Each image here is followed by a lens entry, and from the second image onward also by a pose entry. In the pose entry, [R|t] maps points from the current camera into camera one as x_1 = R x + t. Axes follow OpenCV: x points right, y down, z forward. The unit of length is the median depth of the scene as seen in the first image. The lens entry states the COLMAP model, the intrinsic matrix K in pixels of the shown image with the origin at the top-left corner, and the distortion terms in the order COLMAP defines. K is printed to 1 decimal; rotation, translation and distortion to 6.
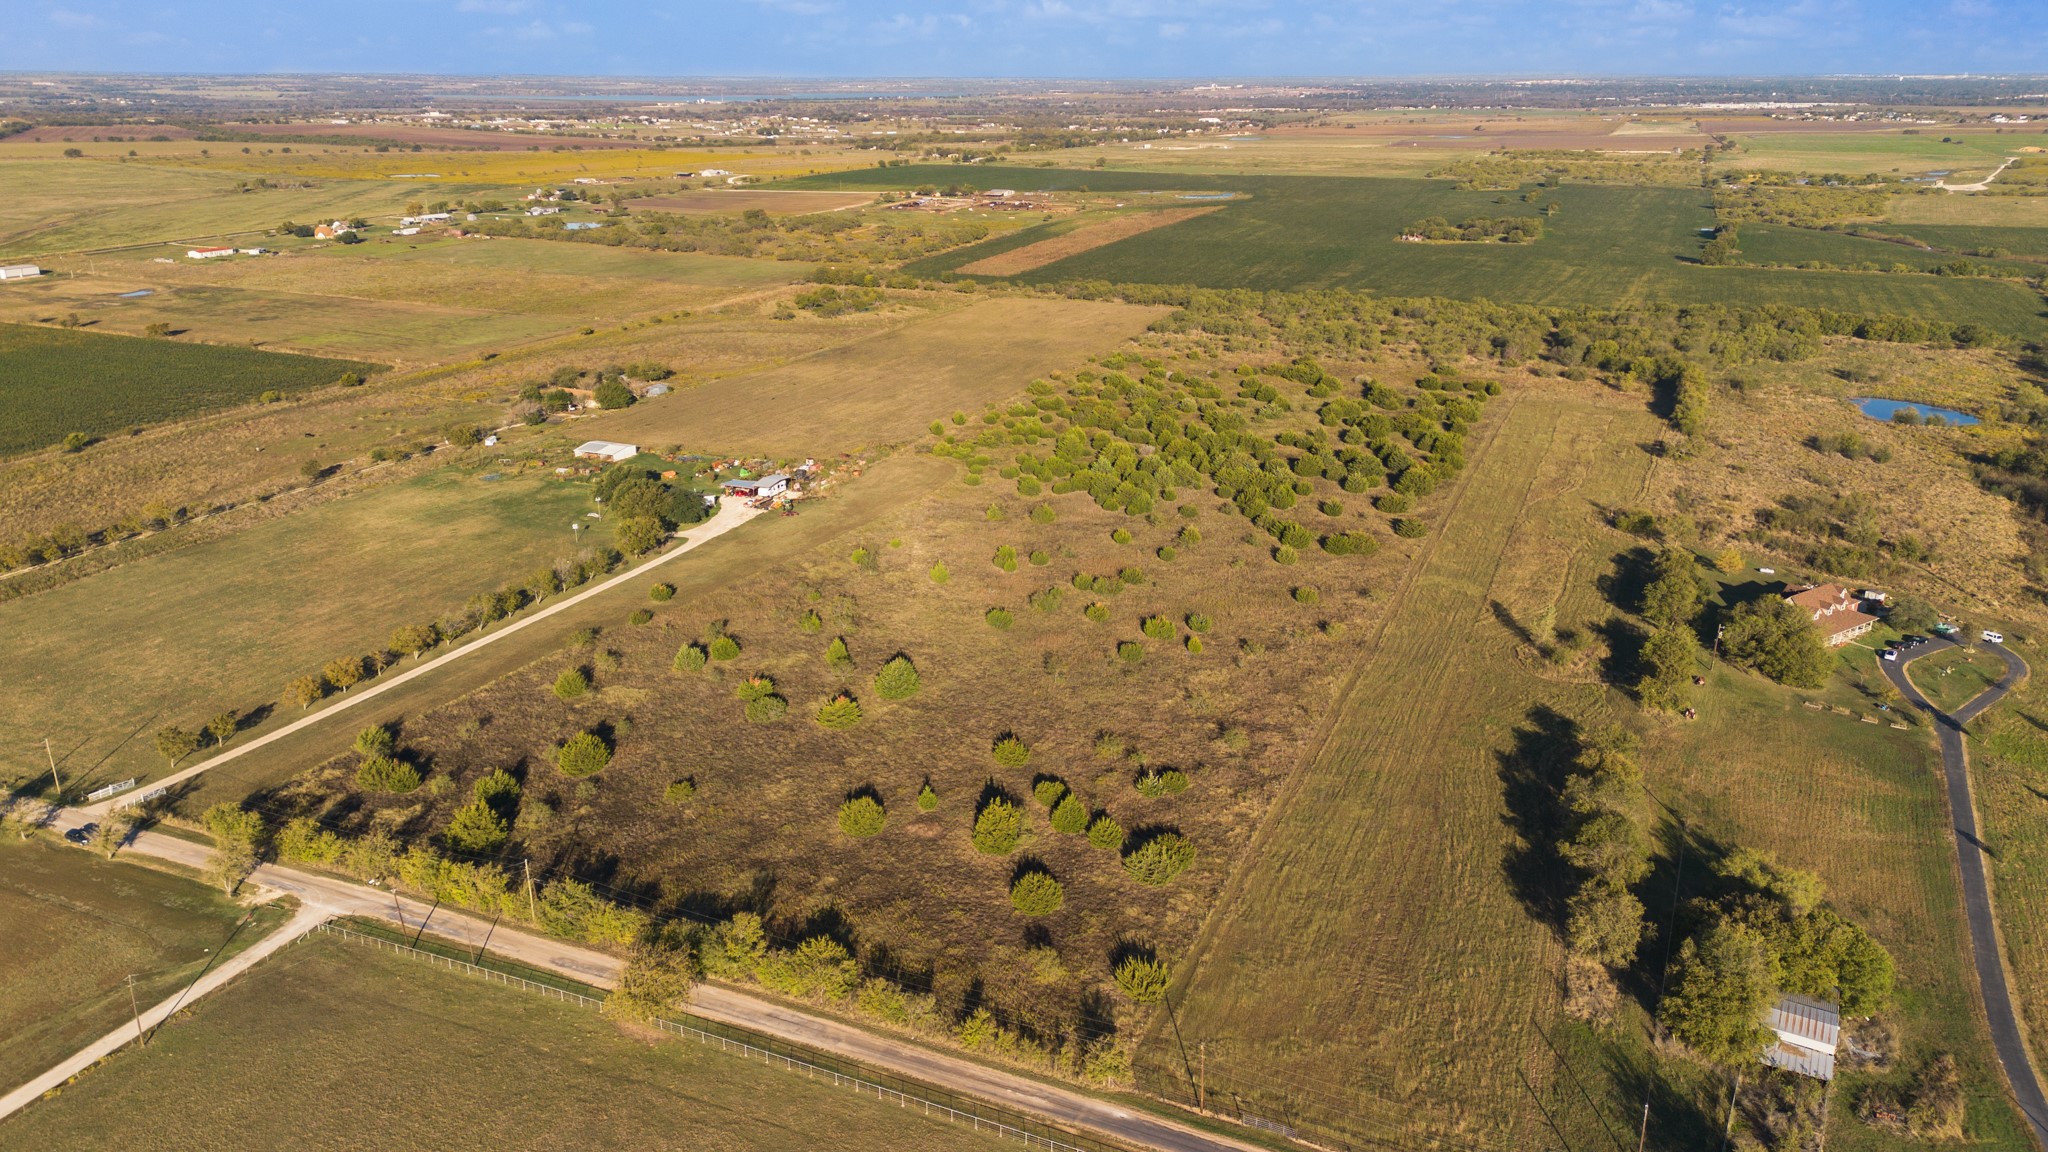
lens RADIAL K [[1432.9, 0, 1030.3], [0, 1432.9, 579.1], [0, 0, 1]] dist [0.088391, -0.086340]
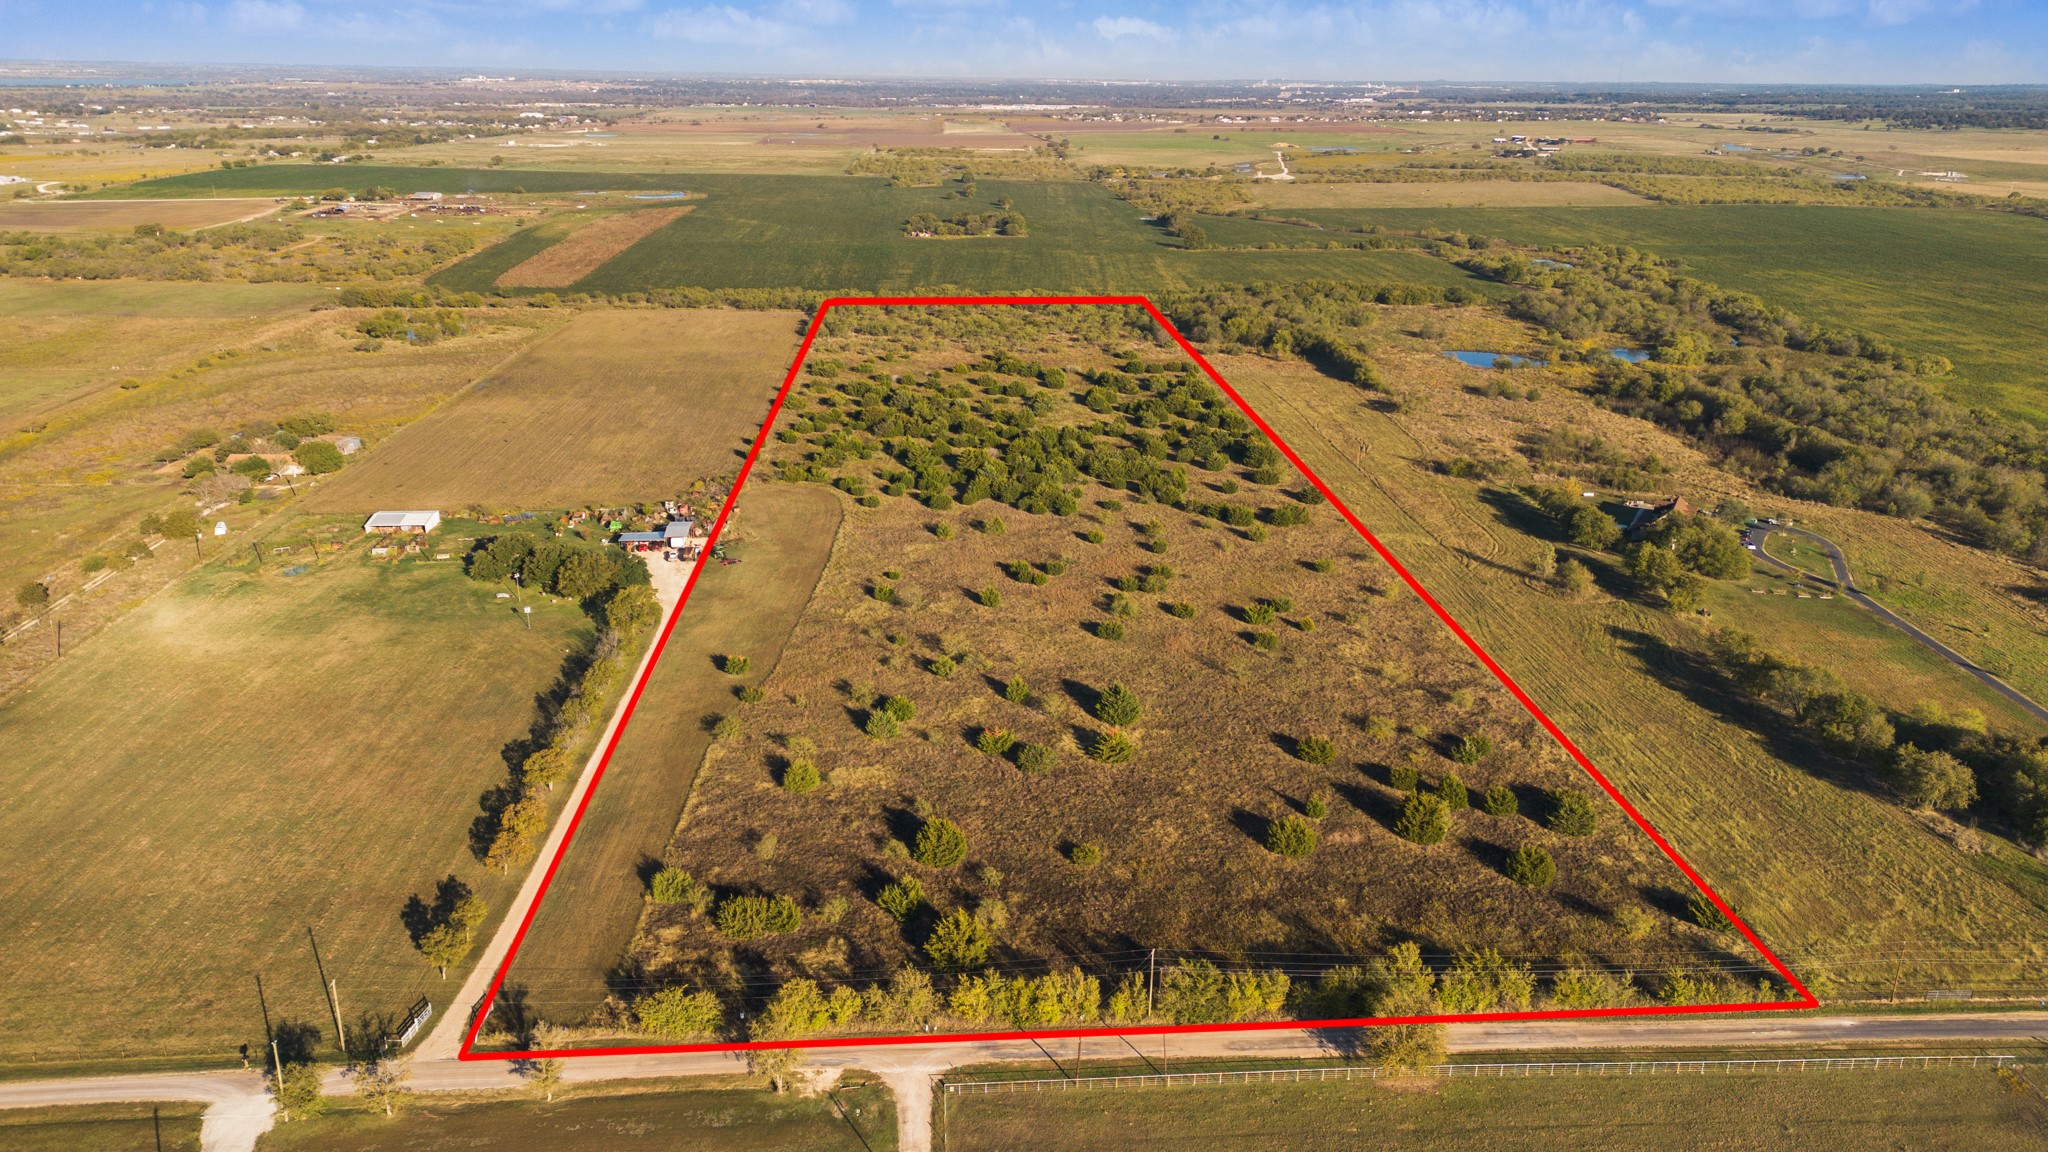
lens RADIAL K [[1432.9, 0, 1030.3], [0, 1432.9, 579.1], [0, 0, 1]] dist [0.088391, -0.086340]
pose [[0.887366, -0.143226, 0.438256, -0.399808], [0.142097, 0.989213, 0.035572, -0.040422], [-0.438623, 0.030710, 0.898146, 0.111085]]
